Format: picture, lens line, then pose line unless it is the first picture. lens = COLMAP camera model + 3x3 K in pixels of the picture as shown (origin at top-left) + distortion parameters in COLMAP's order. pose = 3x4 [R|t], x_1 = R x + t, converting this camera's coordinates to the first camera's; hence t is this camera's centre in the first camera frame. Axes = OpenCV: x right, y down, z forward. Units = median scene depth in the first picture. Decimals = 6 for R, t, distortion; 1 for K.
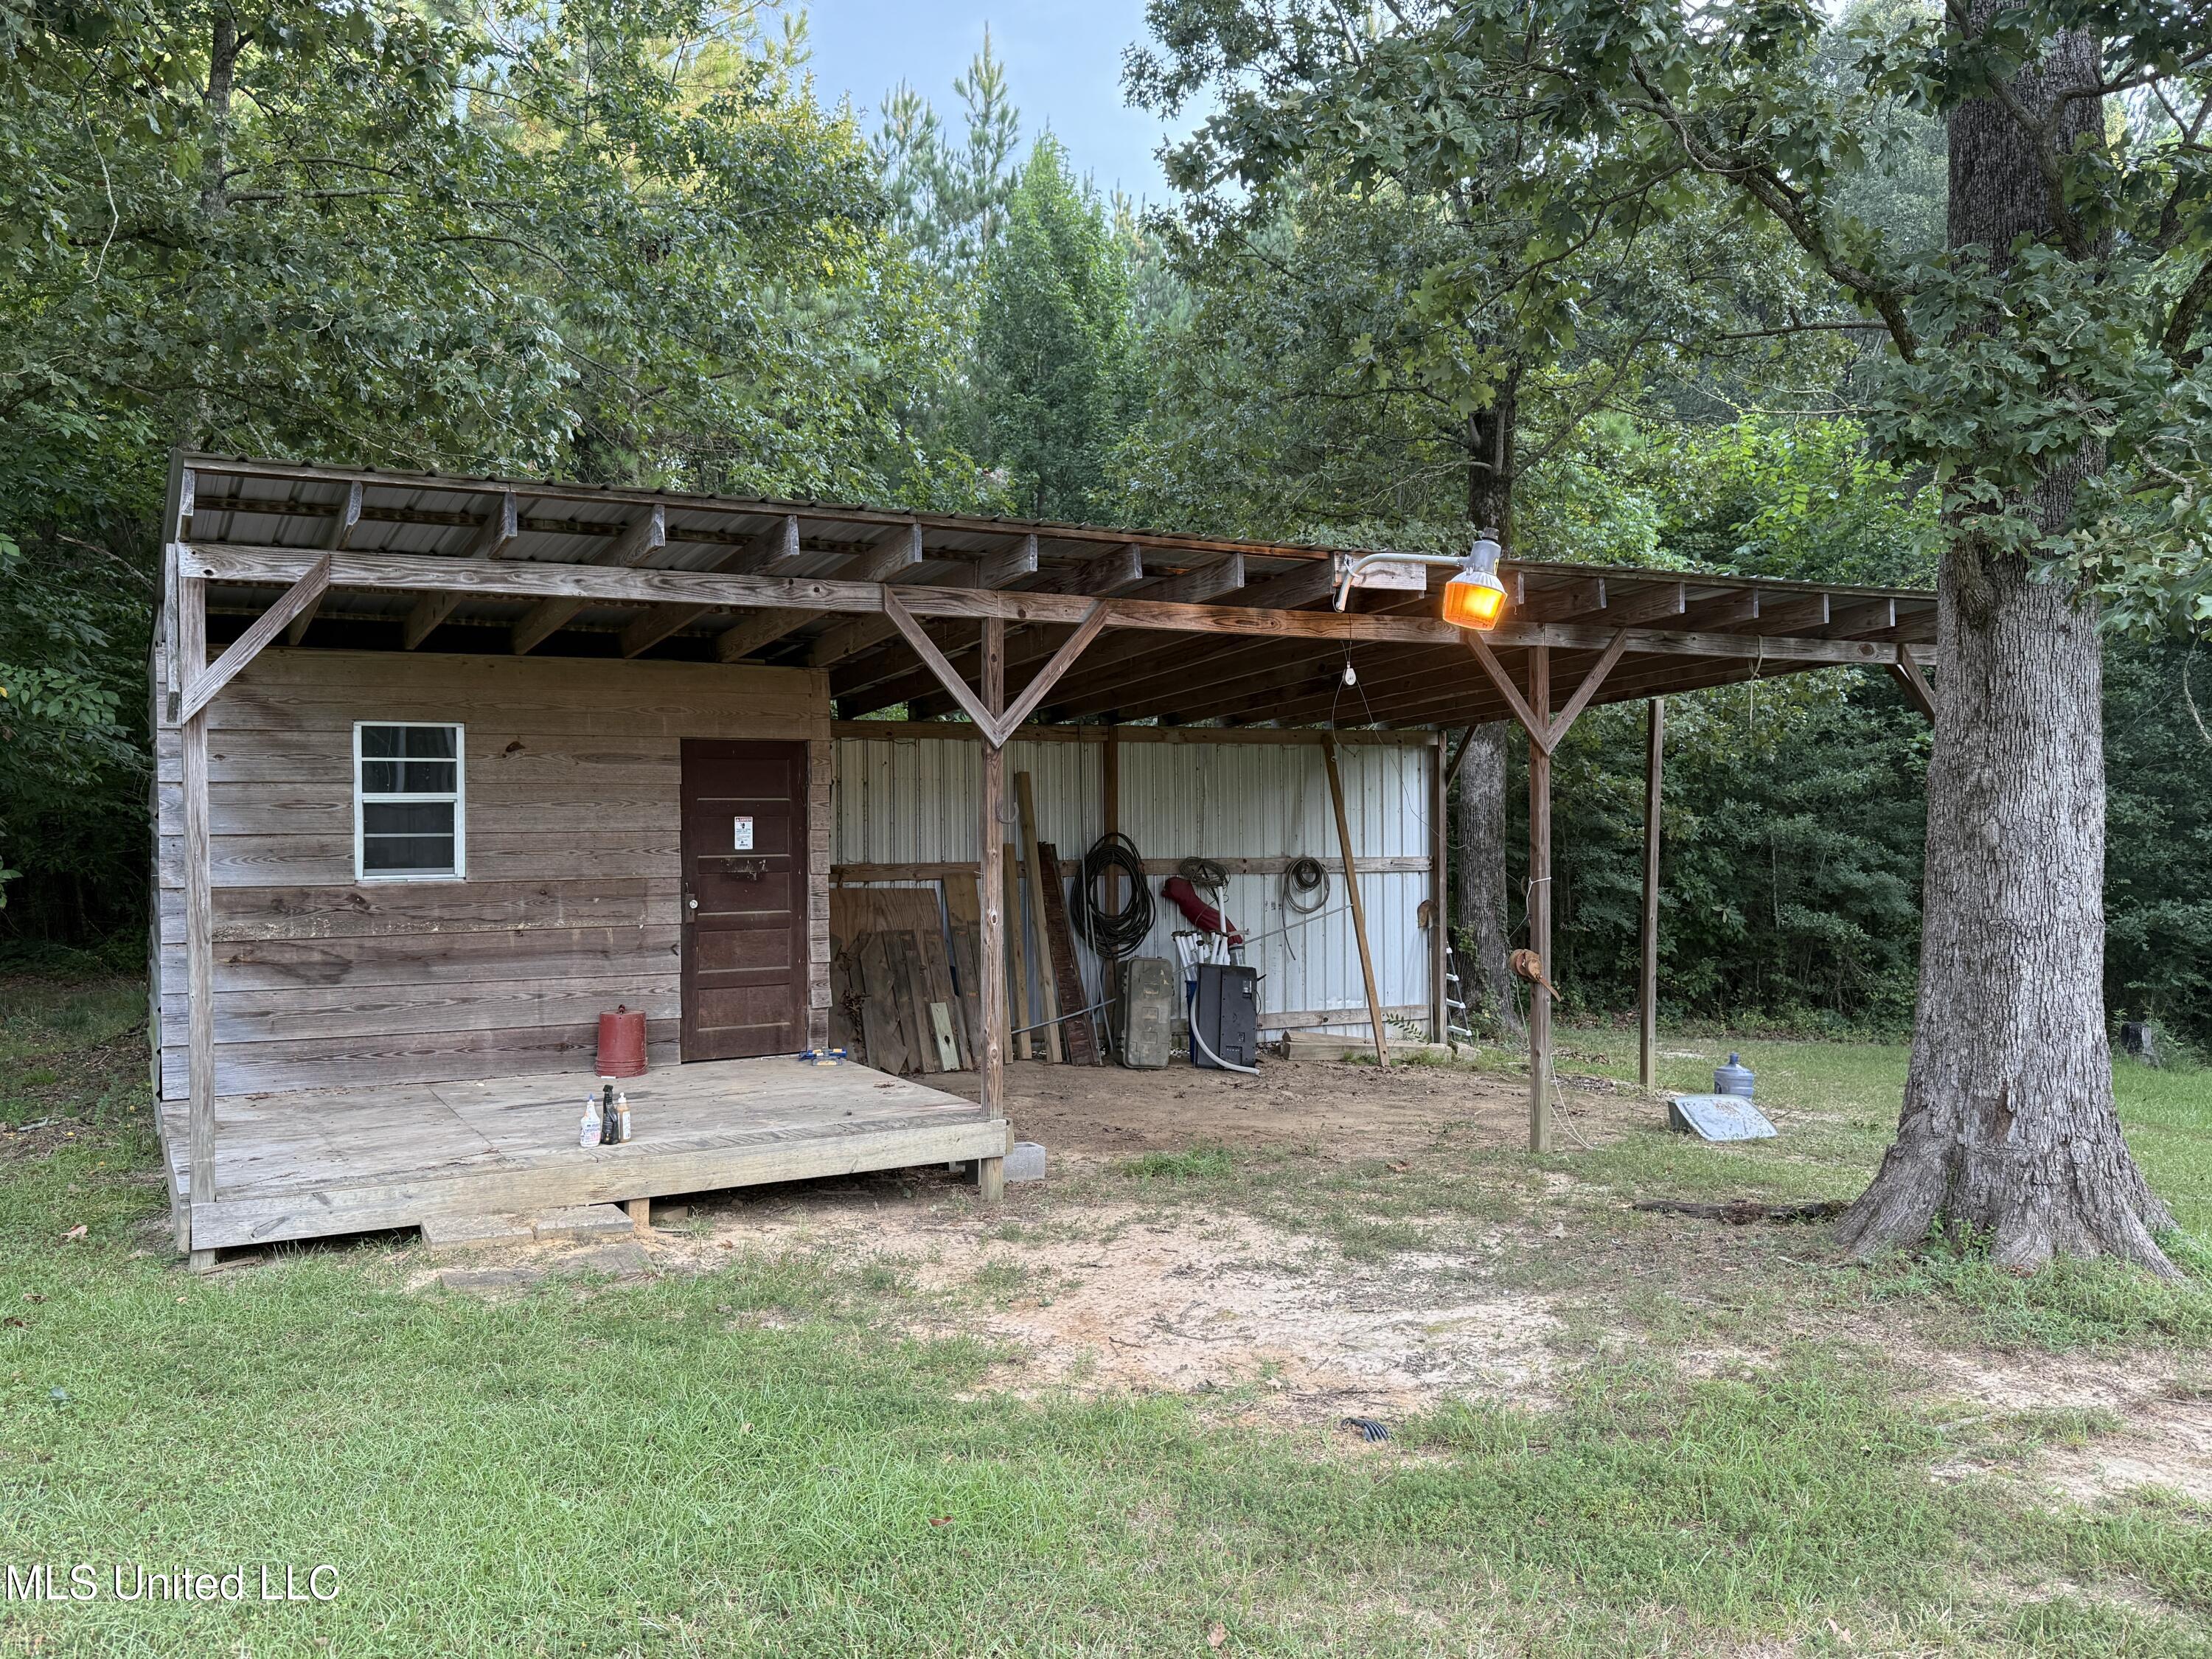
lens RADIAL K [[1748.2, 0, 1106.0], [0, 1748.2, 829.5], [0, 0, 1]] dist [0.053683, 0.000290]
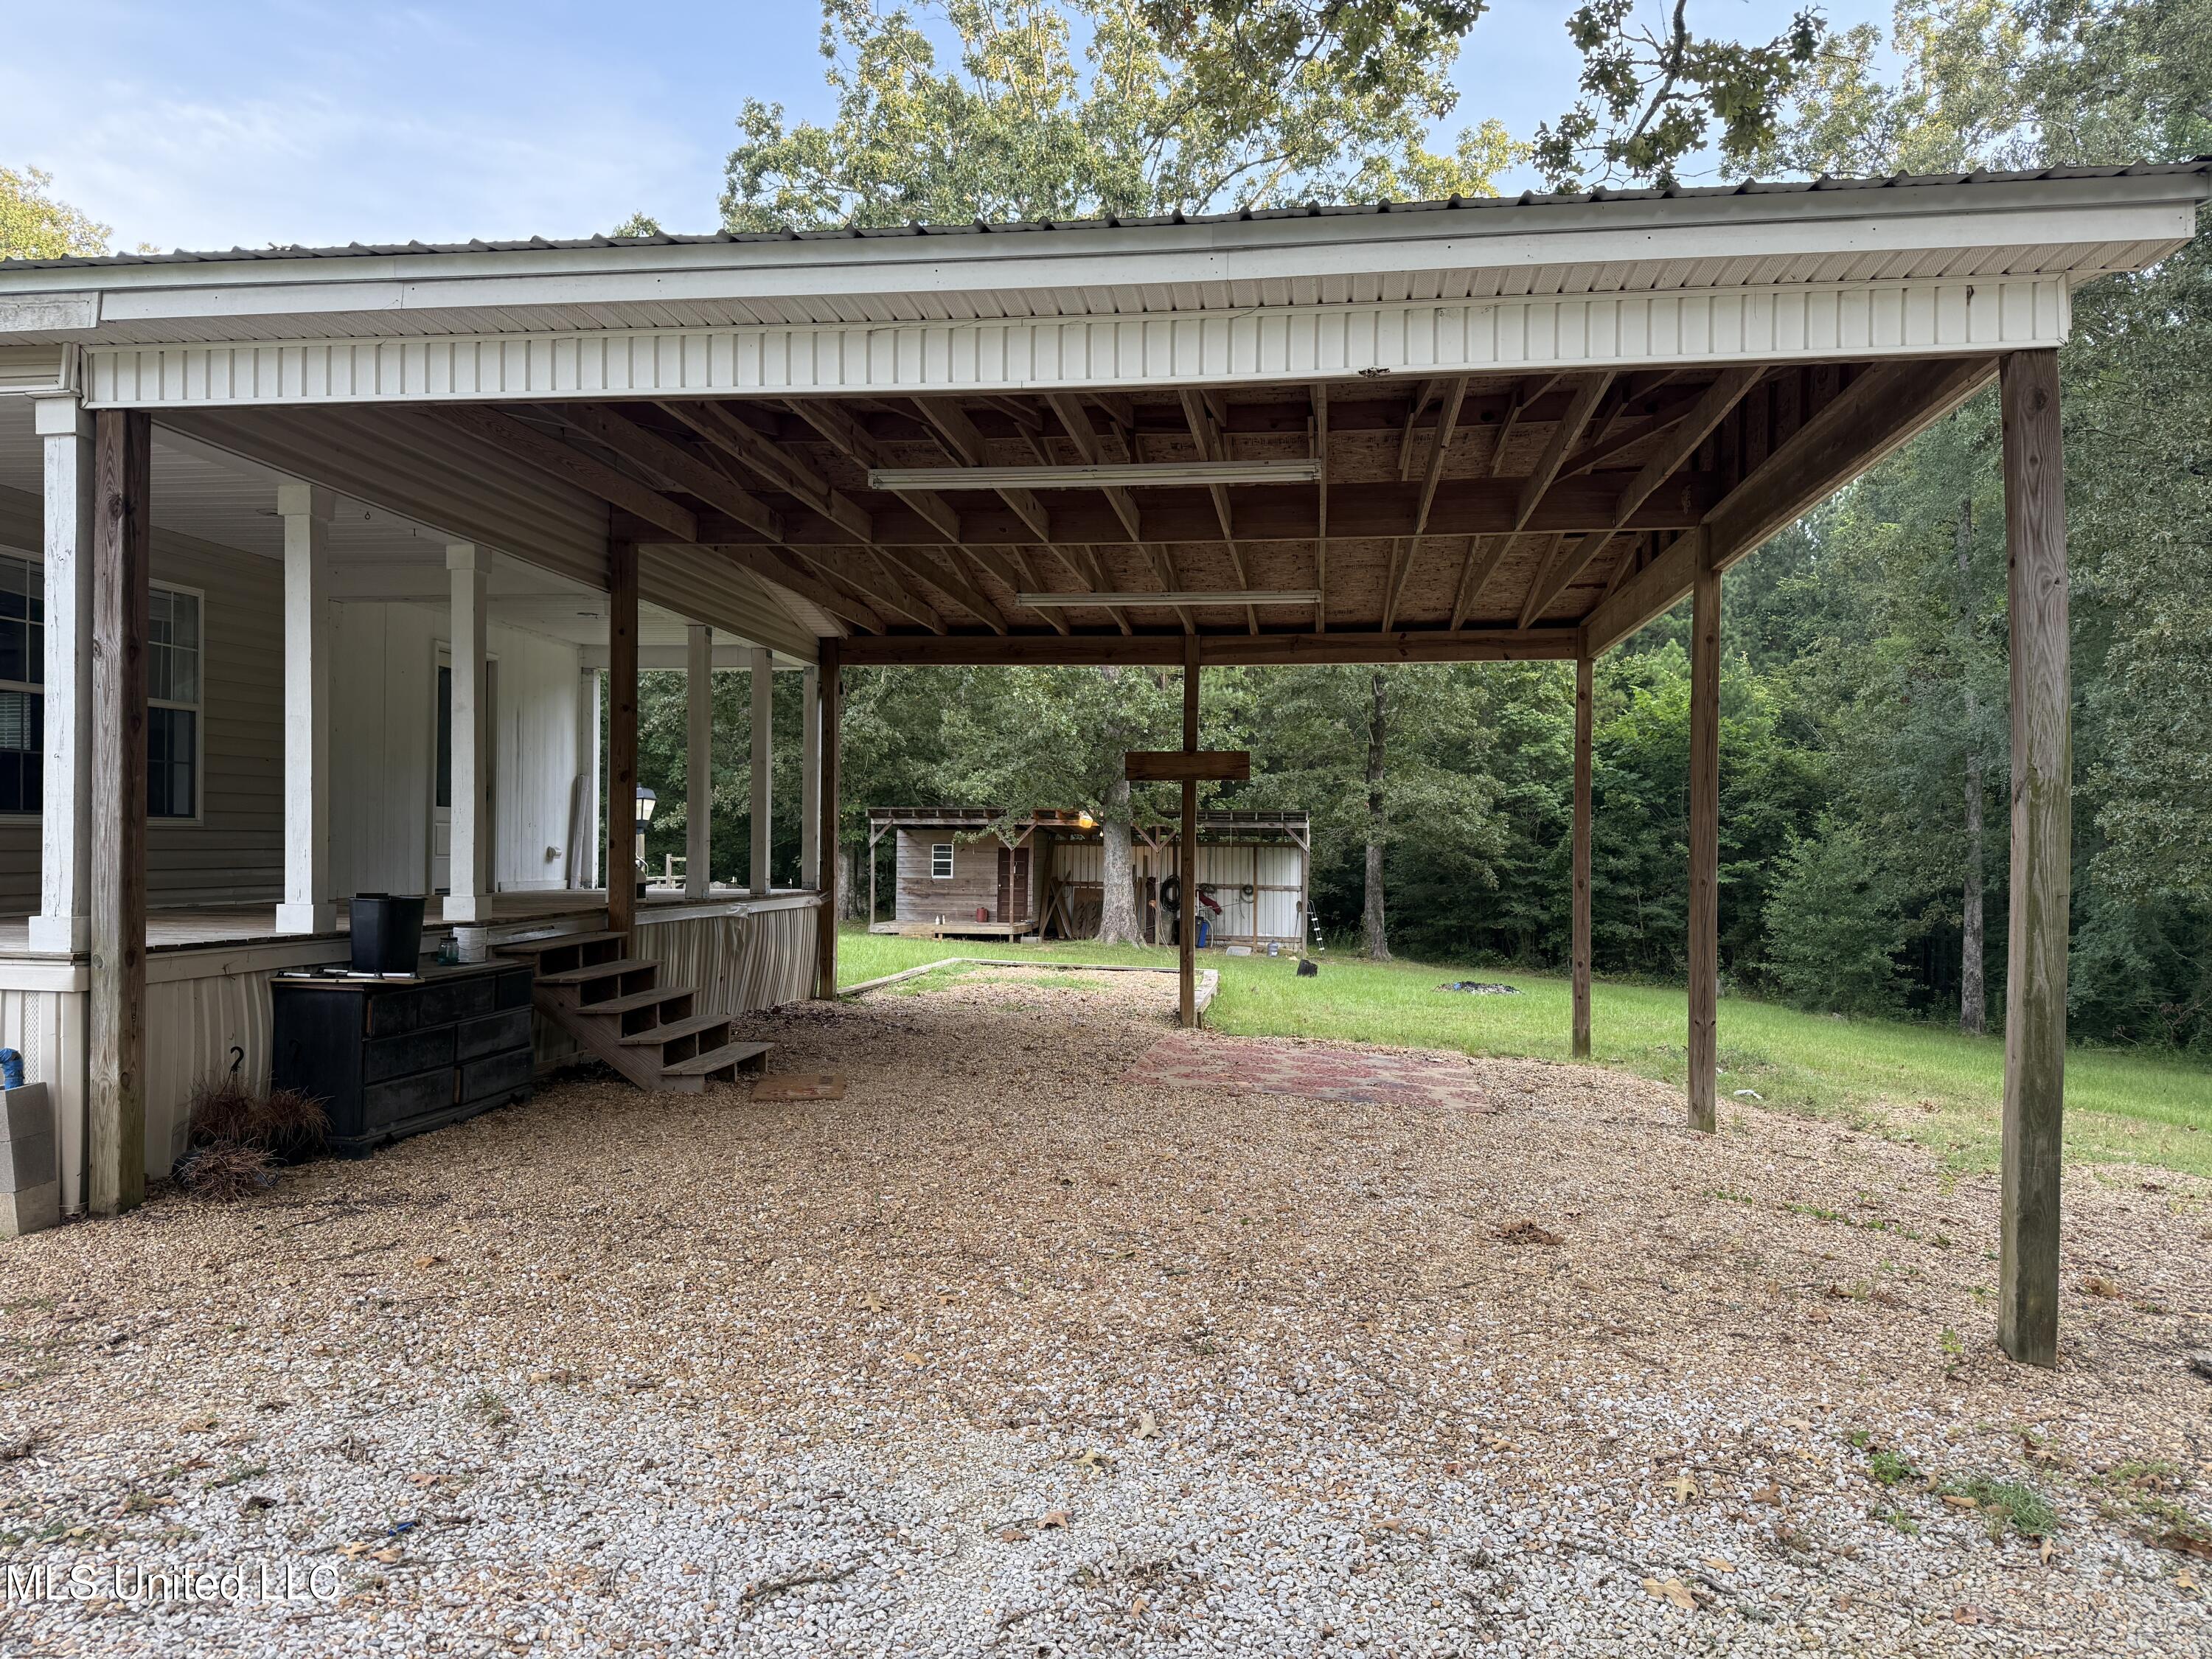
lens RADIAL K [[1551.1, 0, 1106.0], [0, 1551.1, 829.5], [0, 0, 1]] dist [0.098994, -0.114503]
pose [[0.799733, -0.002172, -0.600353, 1.913368], [-0.024801, 0.999020, -0.036652, 0.032357], [0.599844, 0.044201, 0.798895, -1.604172]]
